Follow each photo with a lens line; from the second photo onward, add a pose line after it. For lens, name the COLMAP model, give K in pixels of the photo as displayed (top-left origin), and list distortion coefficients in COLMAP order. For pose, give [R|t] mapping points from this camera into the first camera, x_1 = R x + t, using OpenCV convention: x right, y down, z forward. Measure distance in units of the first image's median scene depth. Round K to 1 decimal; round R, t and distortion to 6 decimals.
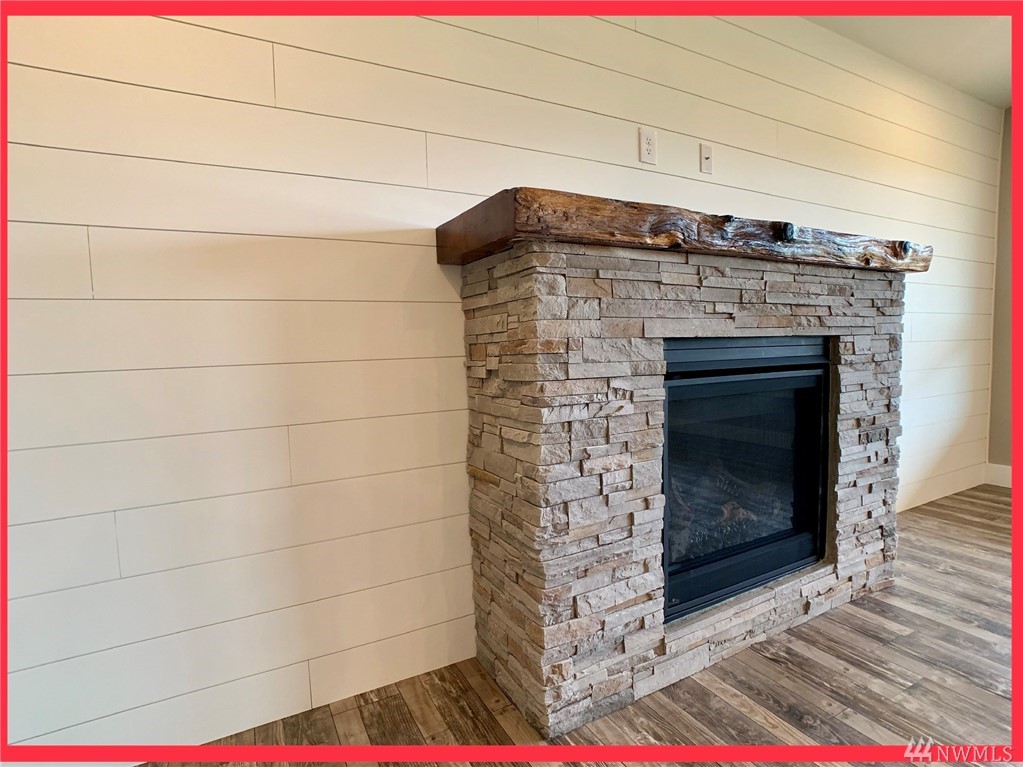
lens RADIAL K [[527.8, 0, 511.3], [0, 527.8, 381.4], [0, 0, 1]] dist [-0.021088, -0.000123]
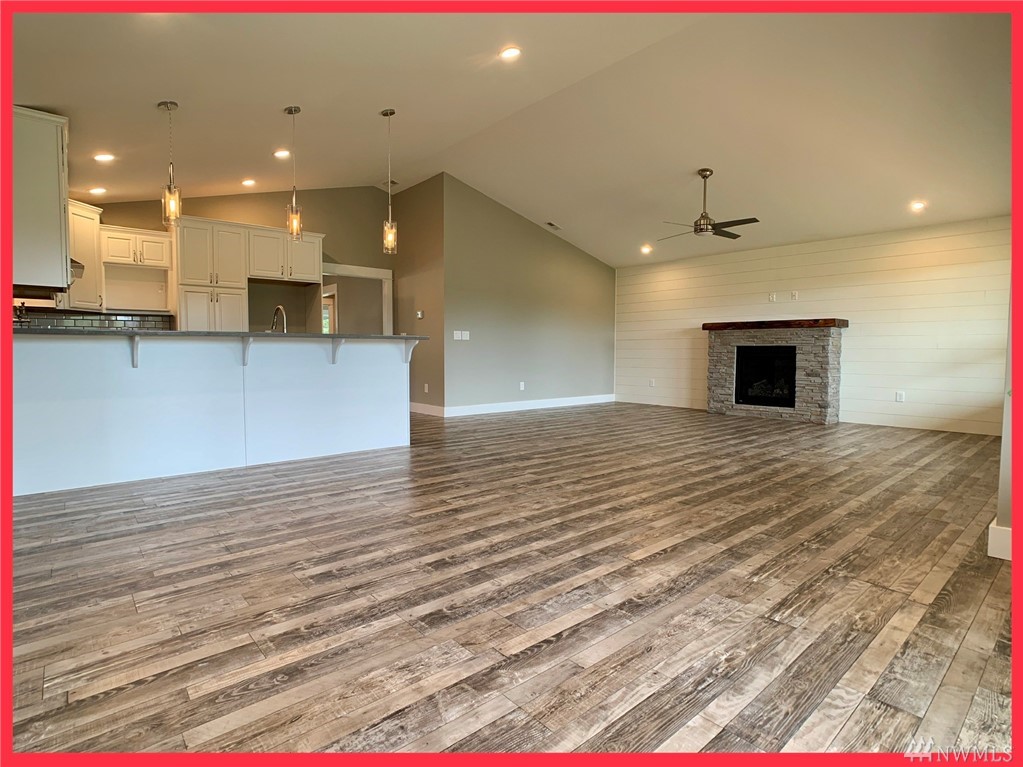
lens RADIAL K [[529.8, 0, 518.3], [0, 529.8, 386.8], [0, 0, 1]] dist [-0.047038, 0.018749]
pose [[0.215212, 0.084267, -0.972925, 4.776275], [-0.080107, 0.994436, 0.068411, 0.133365], [0.973276, 0.063215, 0.220764, -2.160657]]
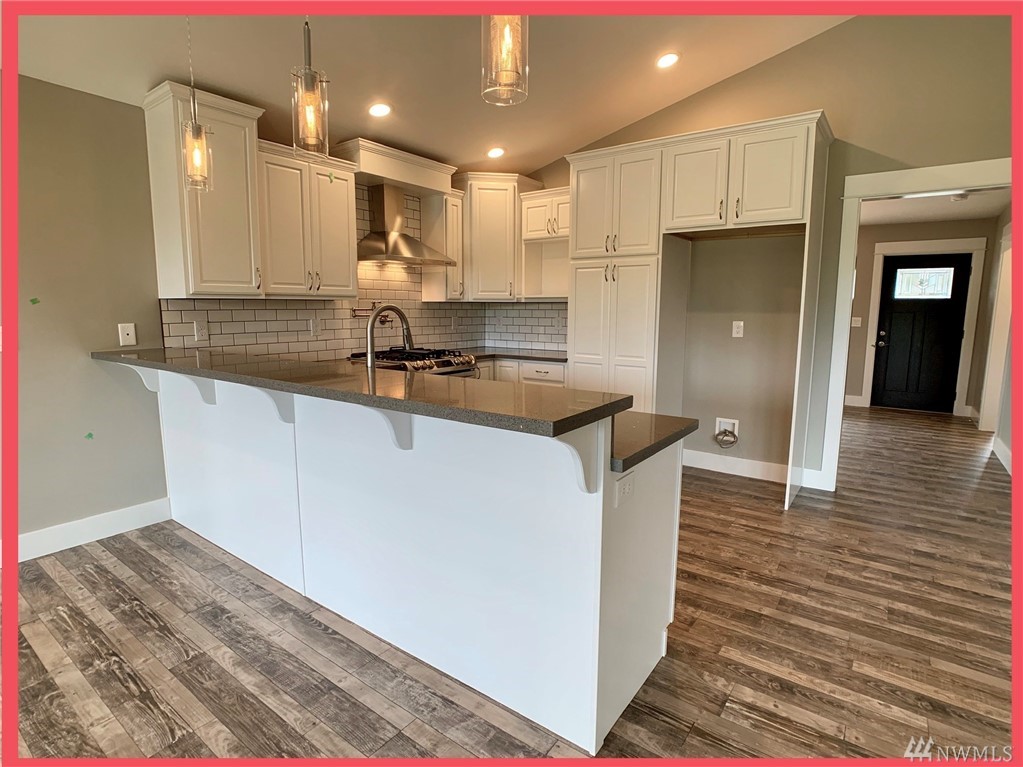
lens RADIAL K [[529.8, 0, 513.6], [0, 529.8, 386.8], [0, 0, 1]] dist [-0.047038, 0.018749]
pose [[-0.906092, 0.080581, -0.415335, 1.817251], [-0.016528, 0.974203, 0.225066, -0.125523], [0.422757, 0.210795, -0.881386, -1.402678]]
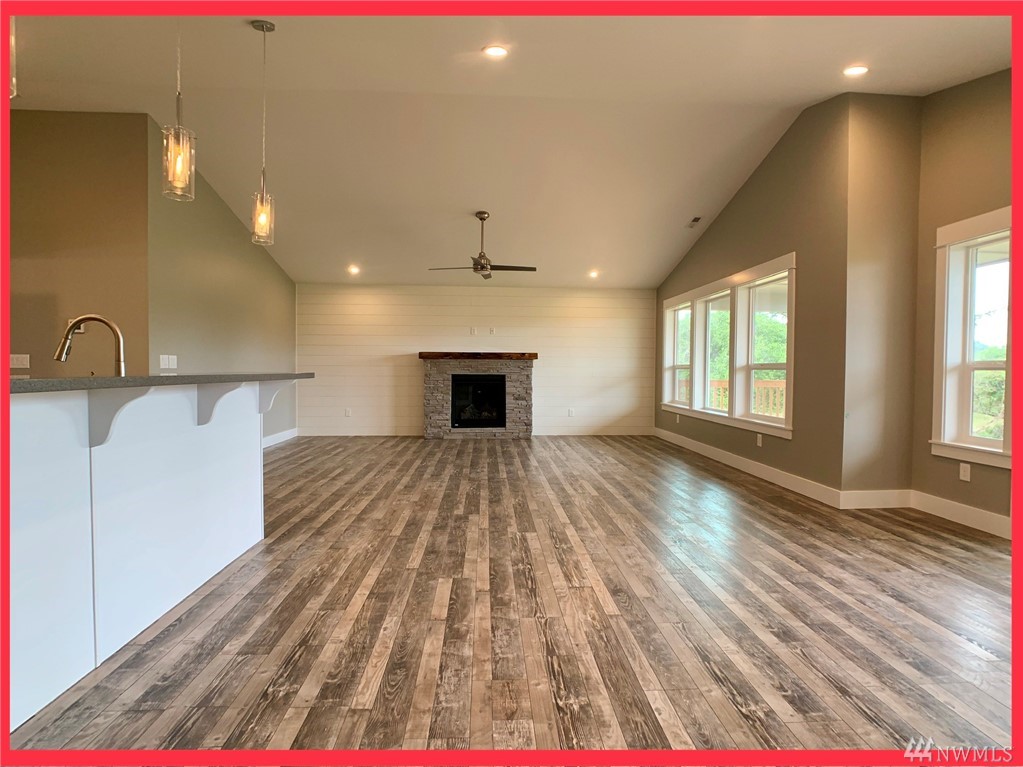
lens RADIAL K [[529.8, 0, 516.9], [0, 529.8, 385.2], [0, 0, 1]] dist [-0.047038, 0.018749]
pose [[0.904073, 0.040212, -0.425482, 3.211137], [-0.057632, 0.997941, -0.028143, 0.150785], [0.423475, 0.049965, 0.904529, -3.666609]]
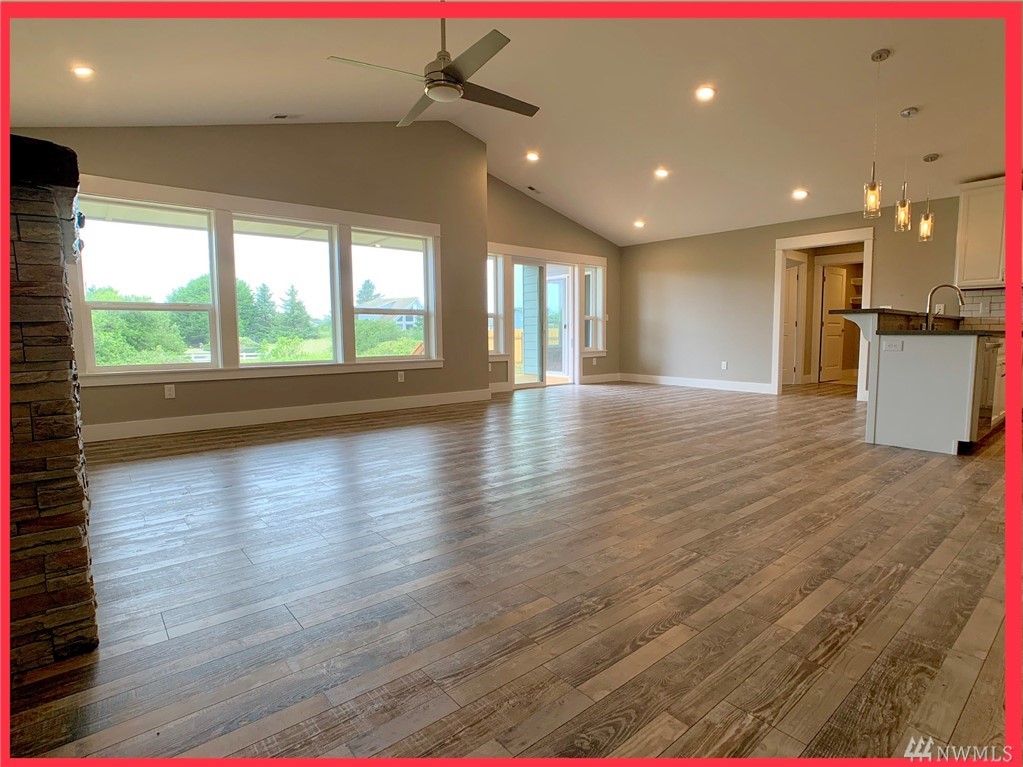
lens RADIAL K [[529.8, 0, 518.8], [0, 529.8, 381.1], [0, 0, 1]] dist [-0.047038, 0.018749]
pose [[-0.198916, -0.068054, 0.977651, -0.993118], [0.082394, 0.992893, 0.085879, 0.087784], [-0.976547, 0.097635, -0.191895, 0.216796]]
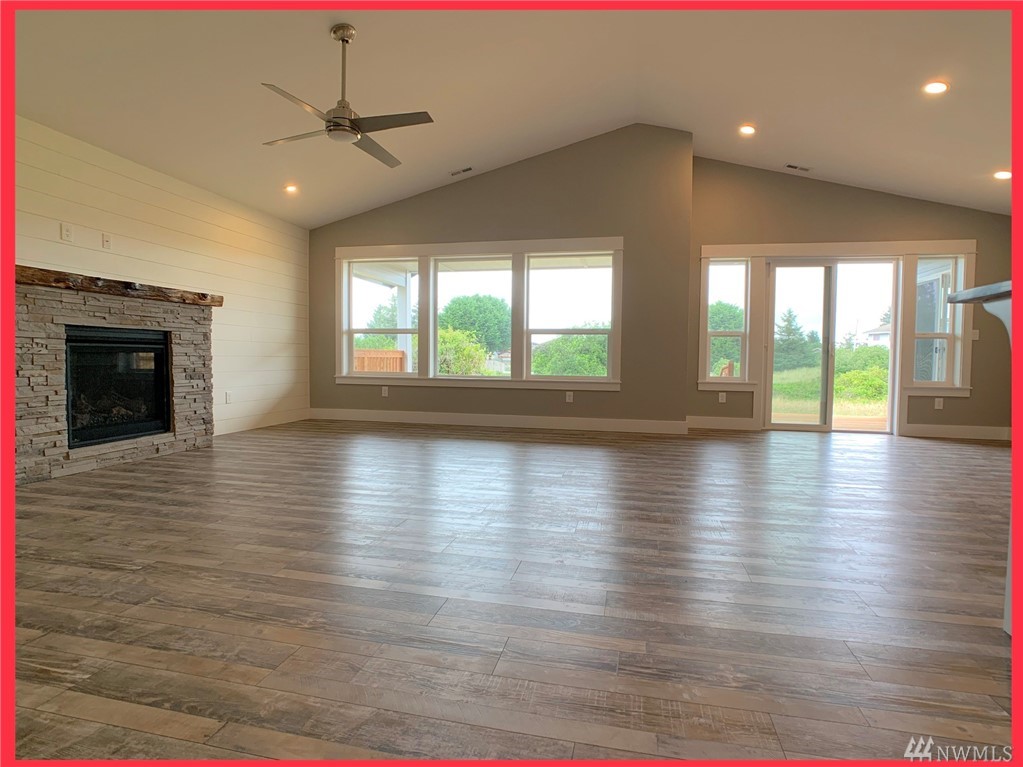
lens RADIAL K [[529.8, 0, 514.8], [0, 529.8, 380.6], [0, 0, 1]] dist [-0.047038, 0.018749]
pose [[0.658888, -0.003536, 0.752233, -0.128596], [0.030757, 0.999279, -0.022242, 0.281216], [-0.751612, 0.037791, 0.658522, -2.023724]]
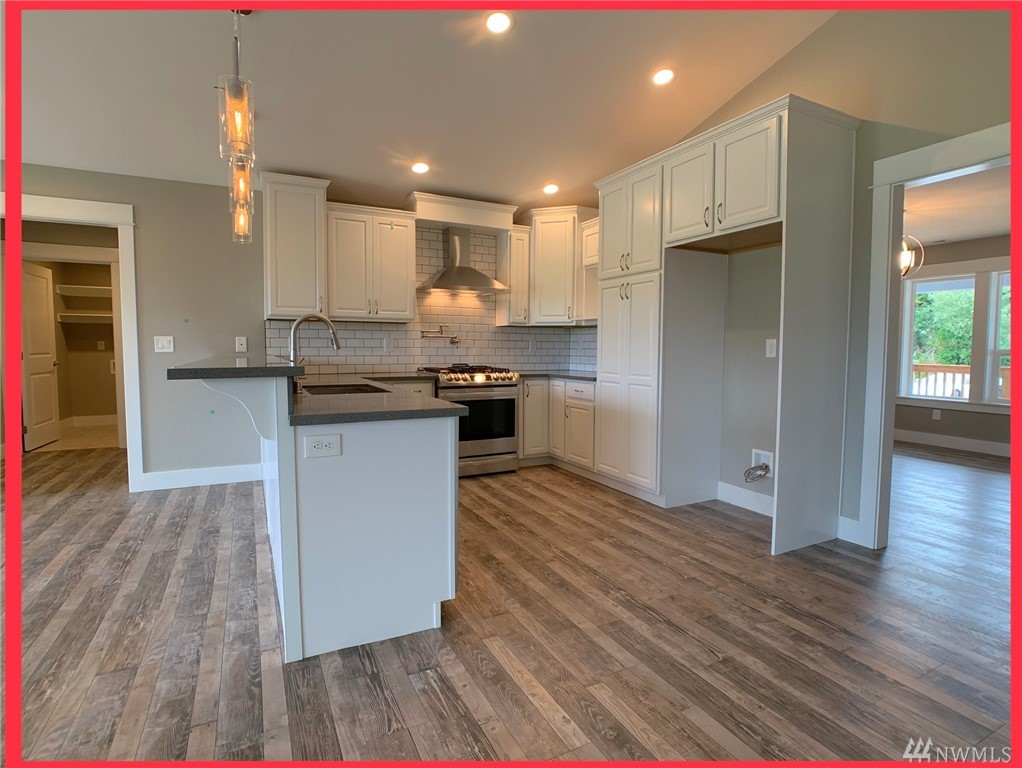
lens RADIAL K [[529.3, 0, 518.9], [0, 529.3, 384.2], [0, 0, 1]] dist [-0.047038, 0.018749]
pose [[-0.999586, 0.012632, 0.025839, 0.721817], [0.016218, 0.989497, 0.143640, -0.024052], [-0.023753, 0.144000, -0.989293, -0.964959]]
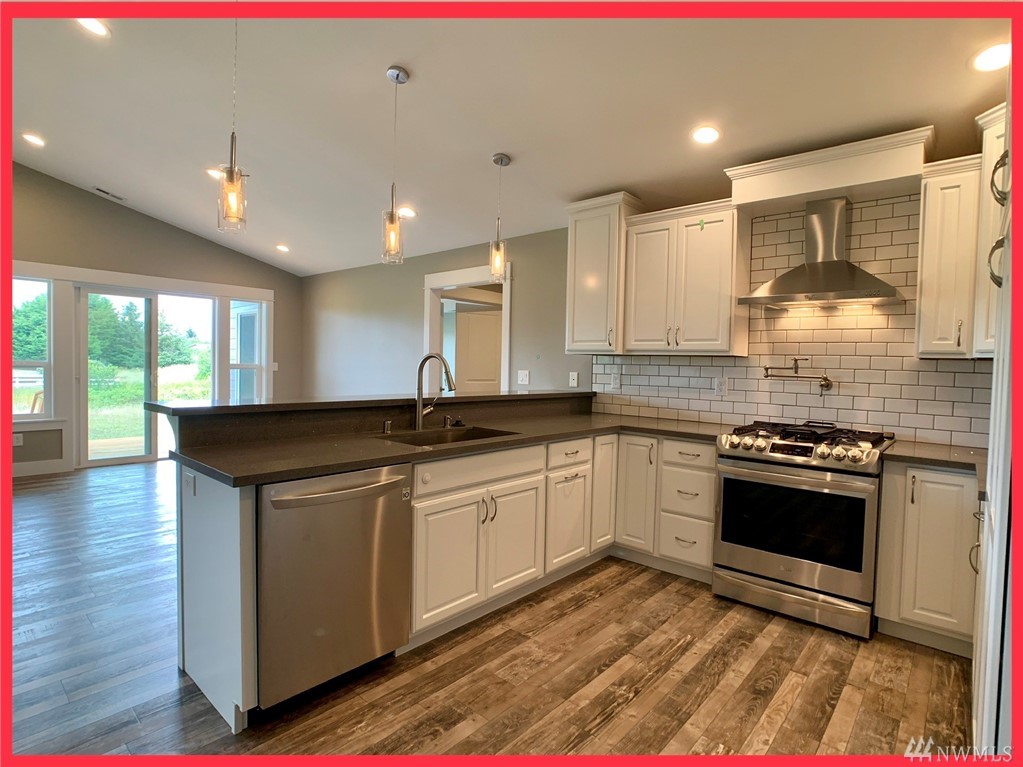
lens RADIAL K [[529.8, 0, 511.3], [0, 529.8, 381.1], [0, 0, 1]] dist [-0.047038, 0.018749]
pose [[-0.335397, -0.019415, 0.941877, -0.300125], [0.054932, 0.997683, 0.040127, 0.020952], [-0.940474, 0.065198, -0.333554, -2.505839]]
